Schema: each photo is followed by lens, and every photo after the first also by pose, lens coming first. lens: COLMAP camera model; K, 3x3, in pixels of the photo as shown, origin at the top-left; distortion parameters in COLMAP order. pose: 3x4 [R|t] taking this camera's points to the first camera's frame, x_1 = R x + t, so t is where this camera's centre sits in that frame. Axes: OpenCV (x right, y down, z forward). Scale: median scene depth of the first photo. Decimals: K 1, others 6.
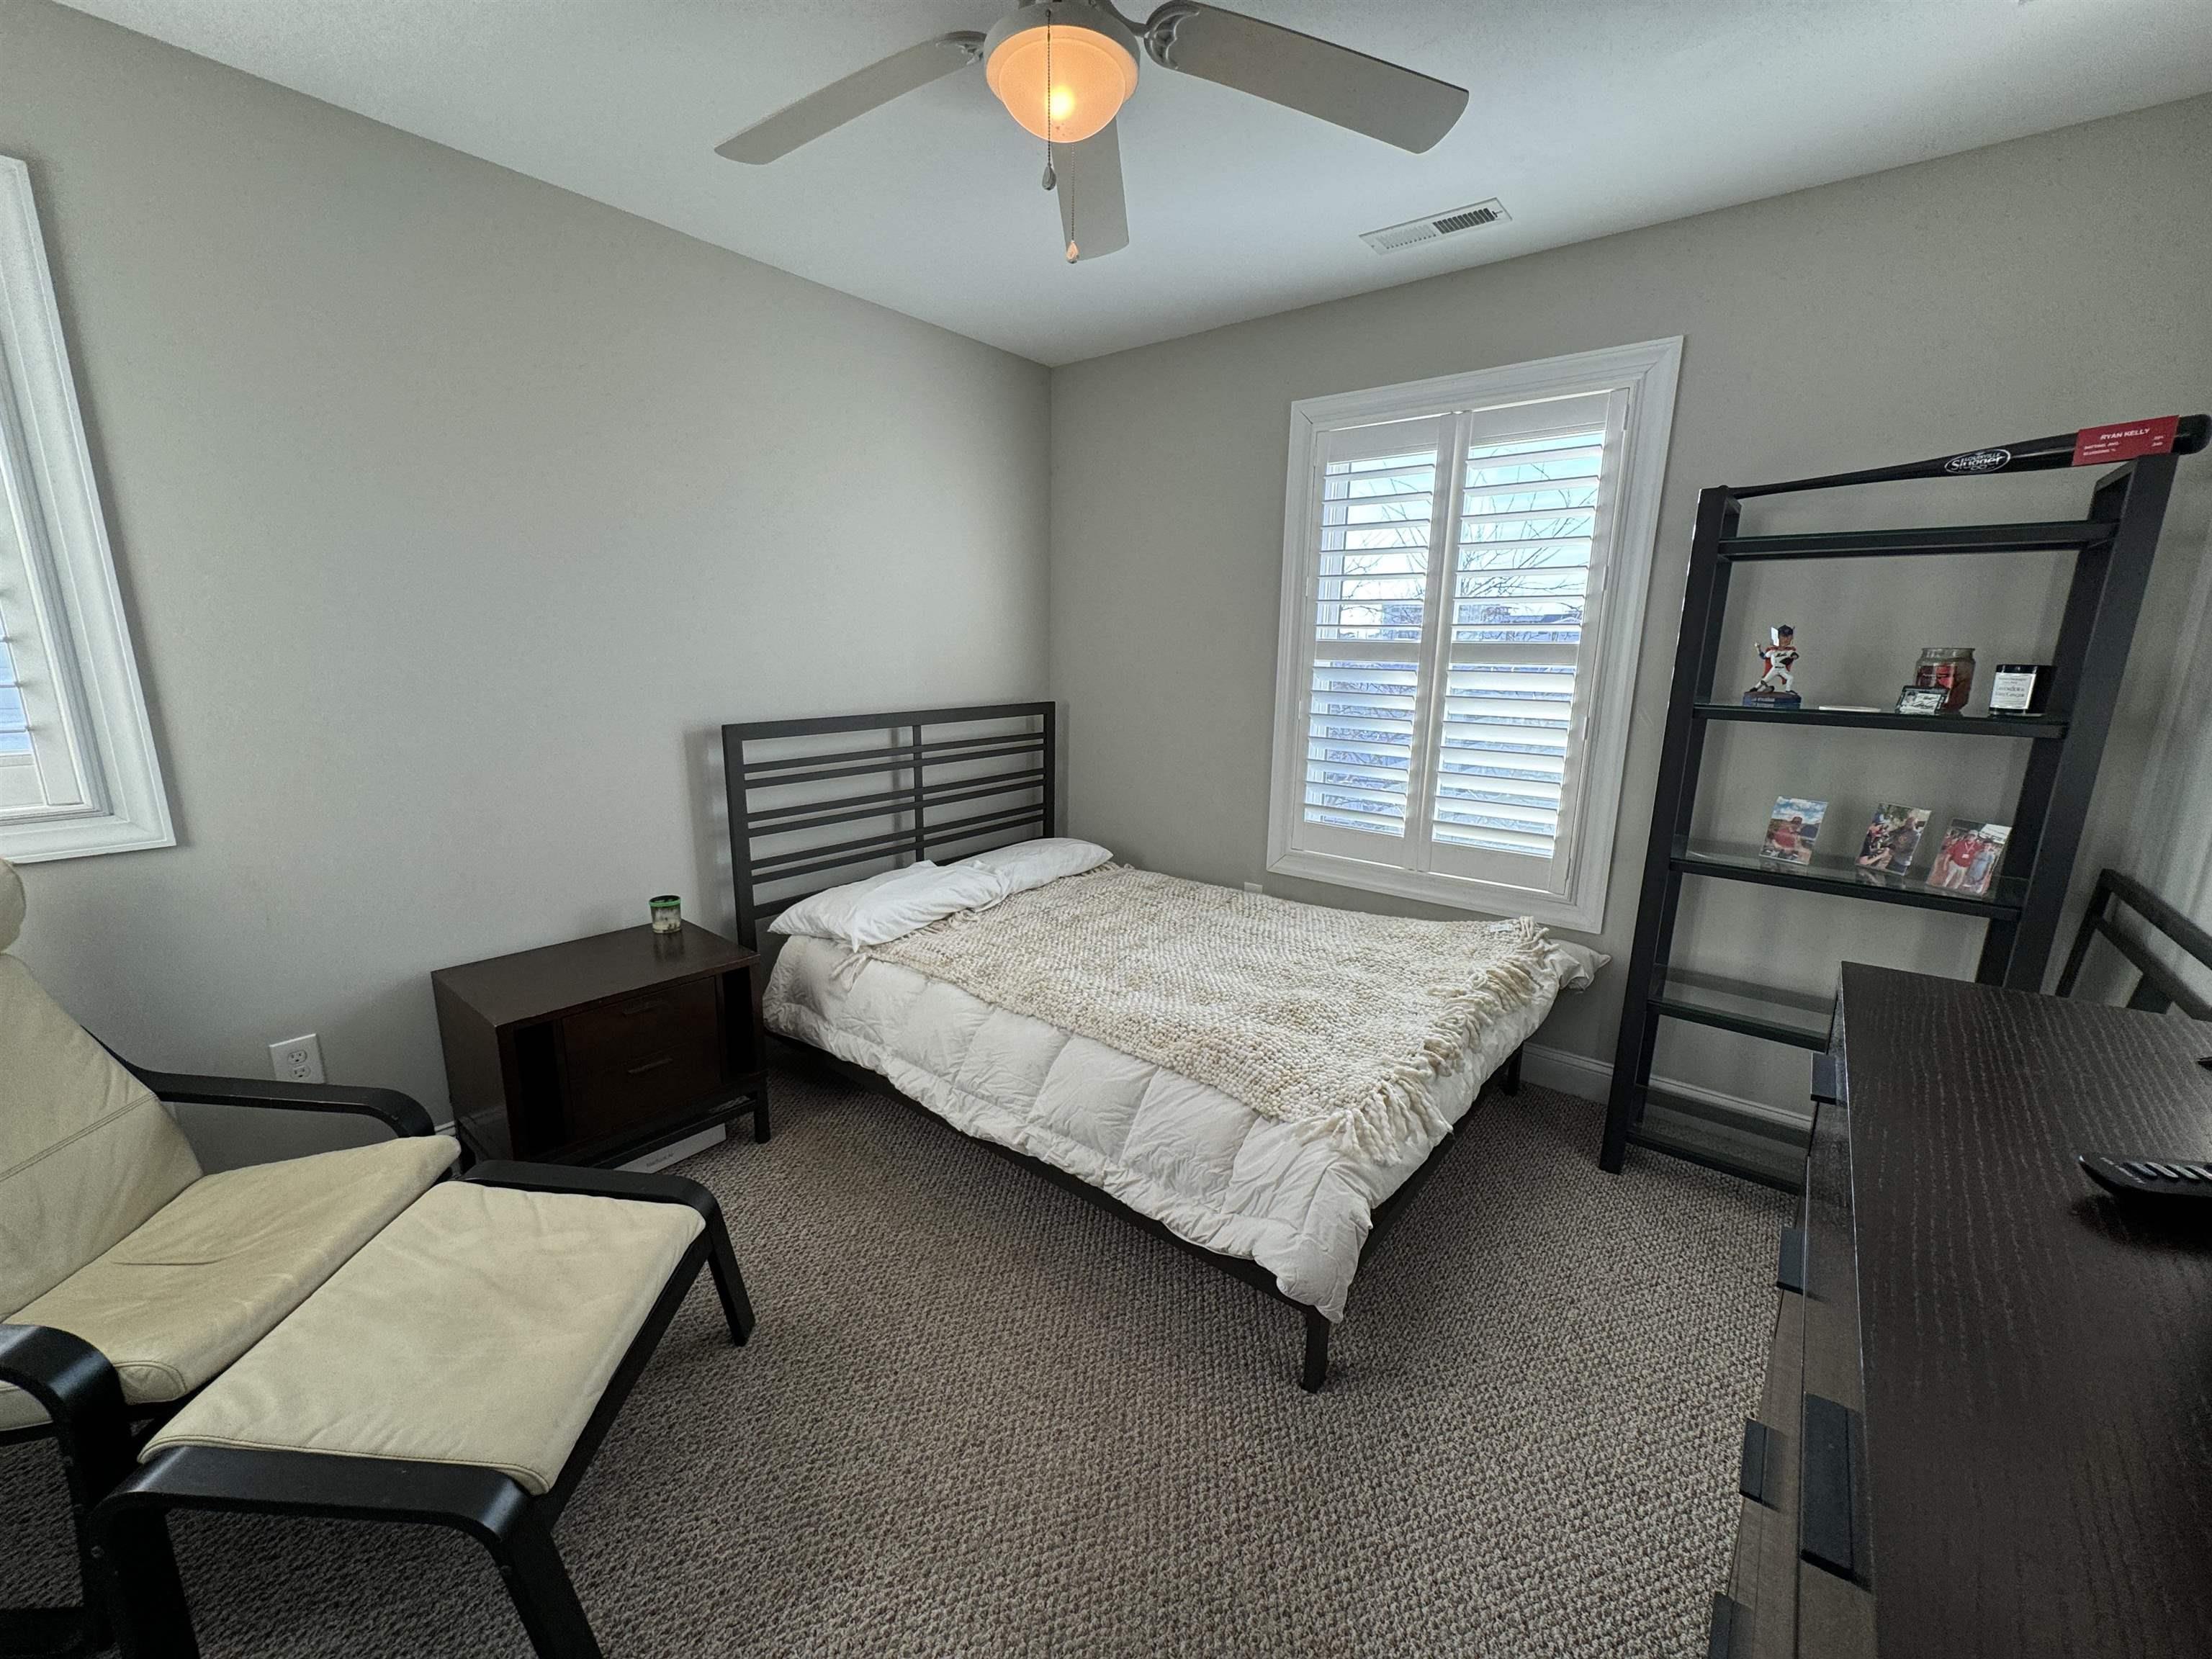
lens RADIAL K [[871.7, 0, 1105.7], [0, 871.7, 838.0], [0, 0, 1]] dist [-0.008364, 0.000035]
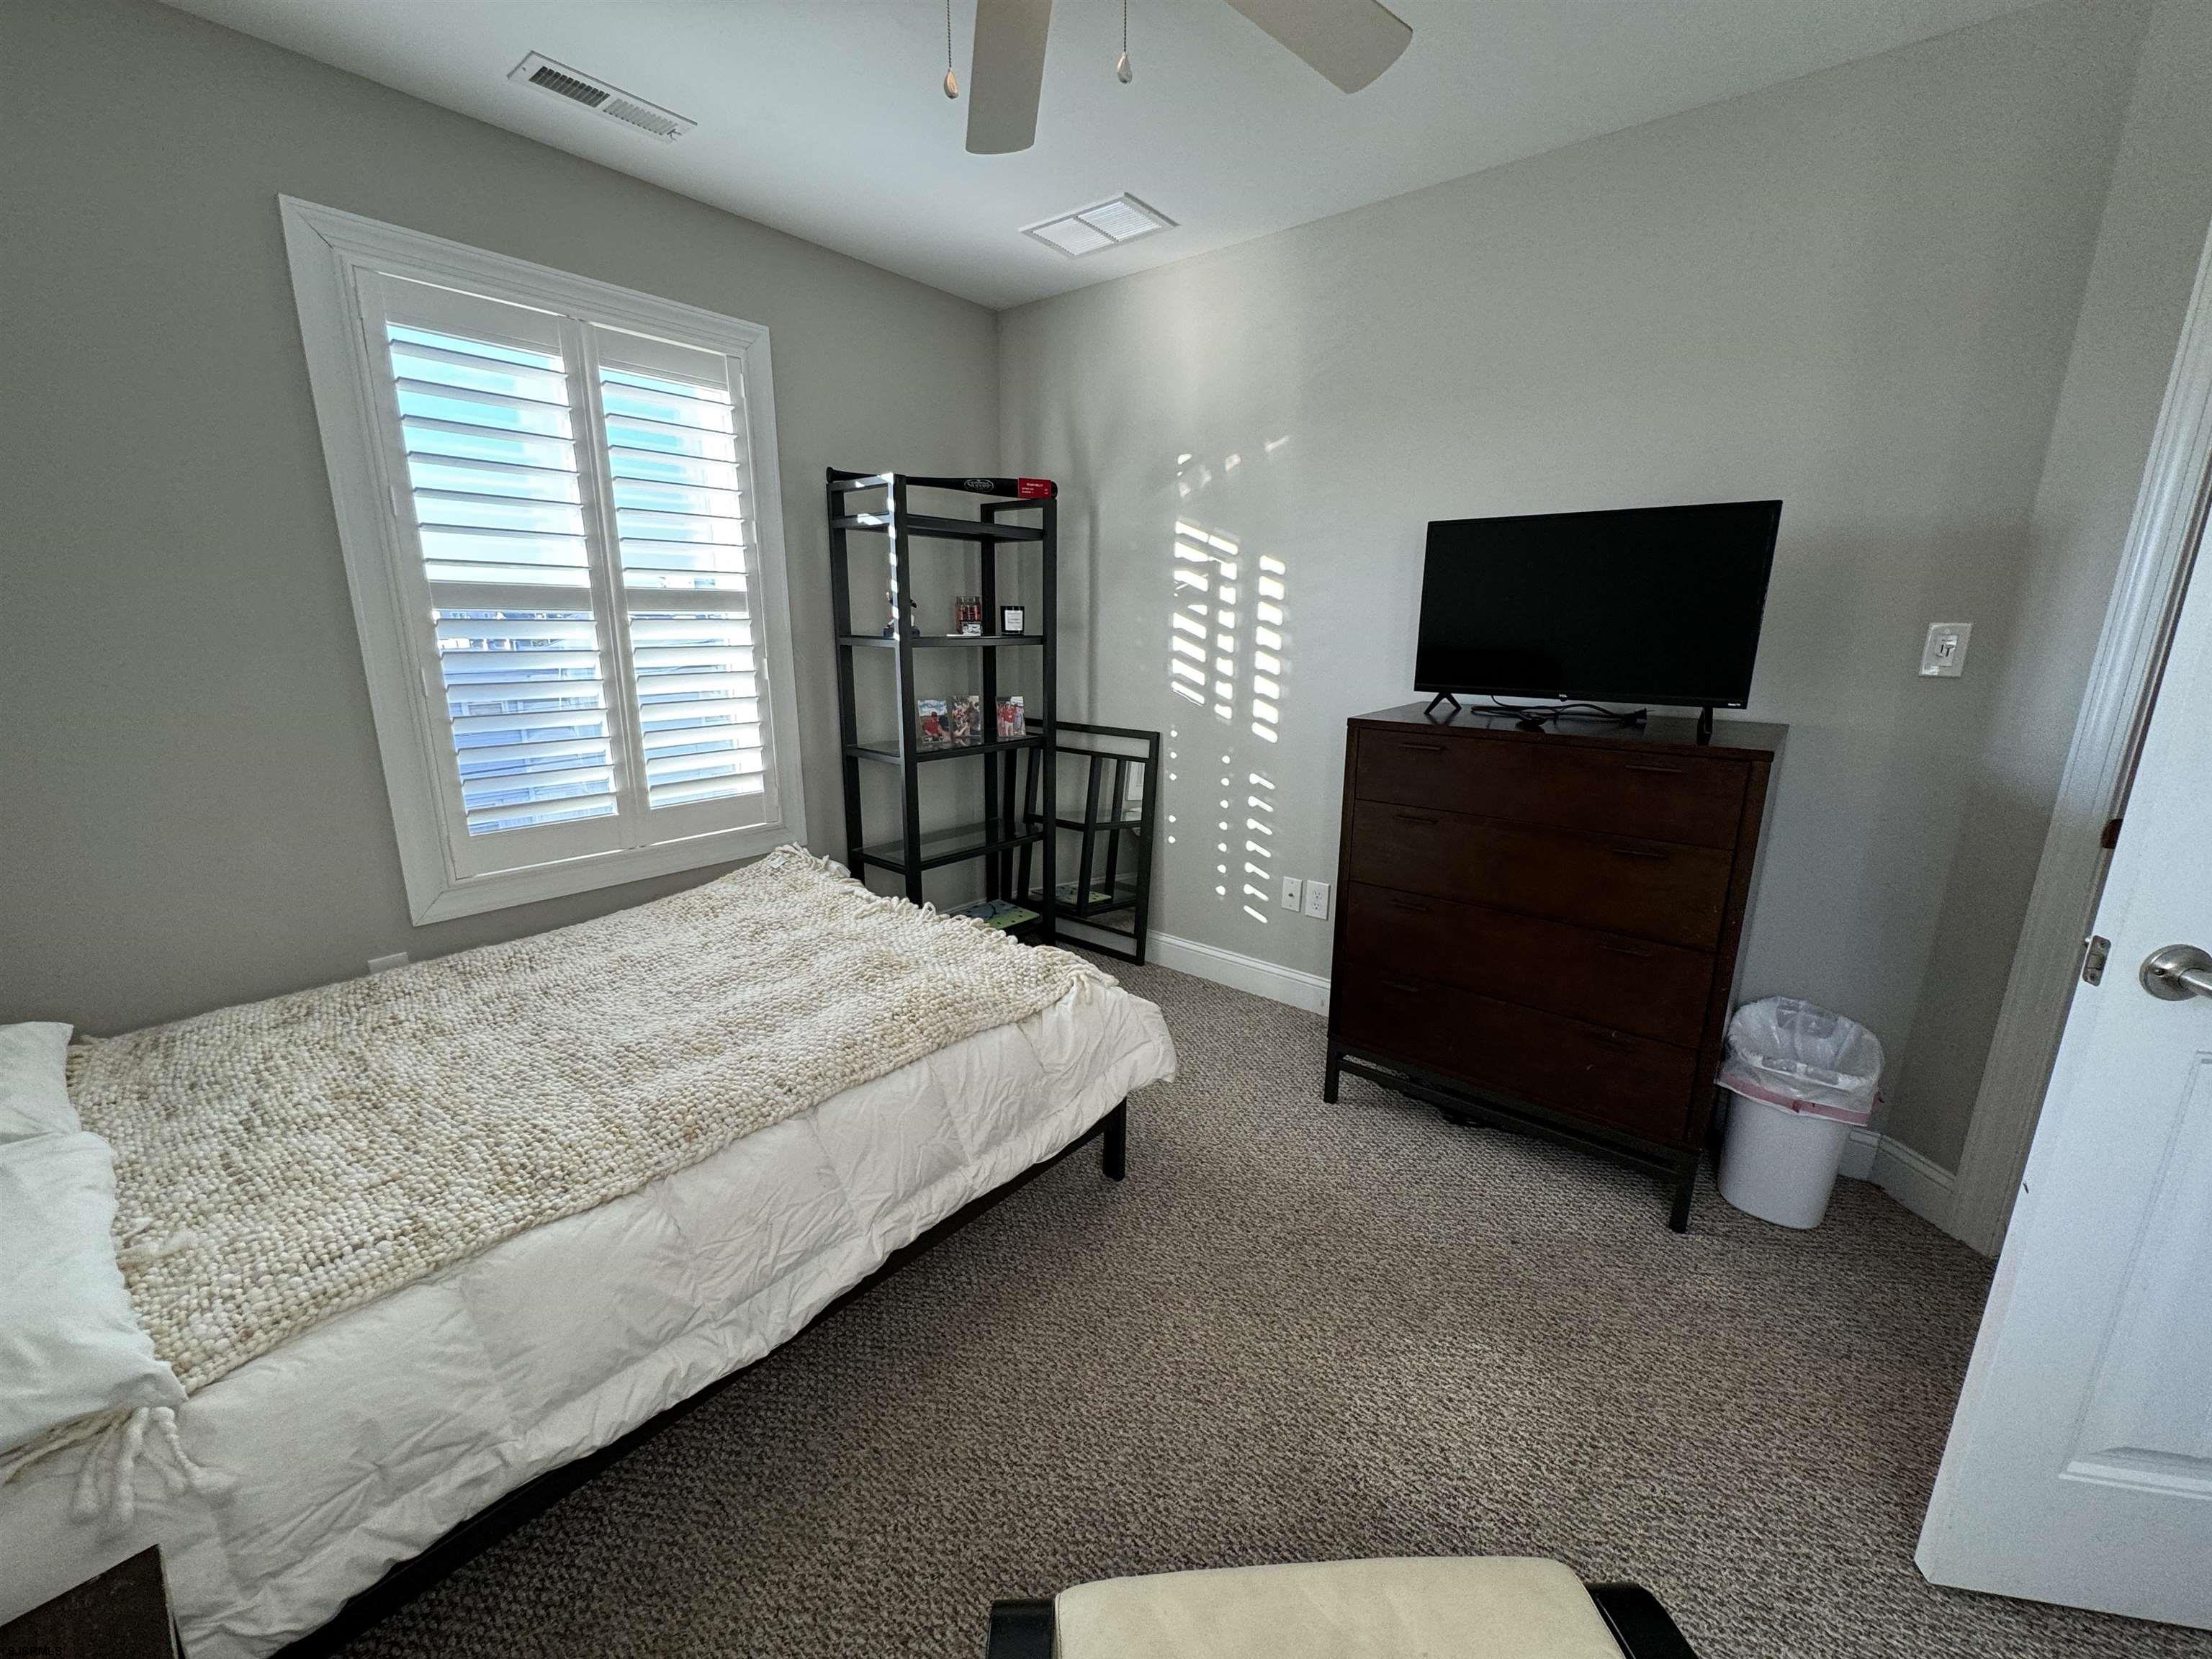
lens RADIAL K [[871.7, 0, 1105.7], [0, 871.7, 838.0], [0, 0, 1]] dist [-0.008364, 0.000035]
pose [[0.018682, -0.252224, 0.967489, -0.545117], [0.214353, 0.946168, 0.242526, -0.093864], [-0.976577, 0.202854, 0.071741, 0.516187]]
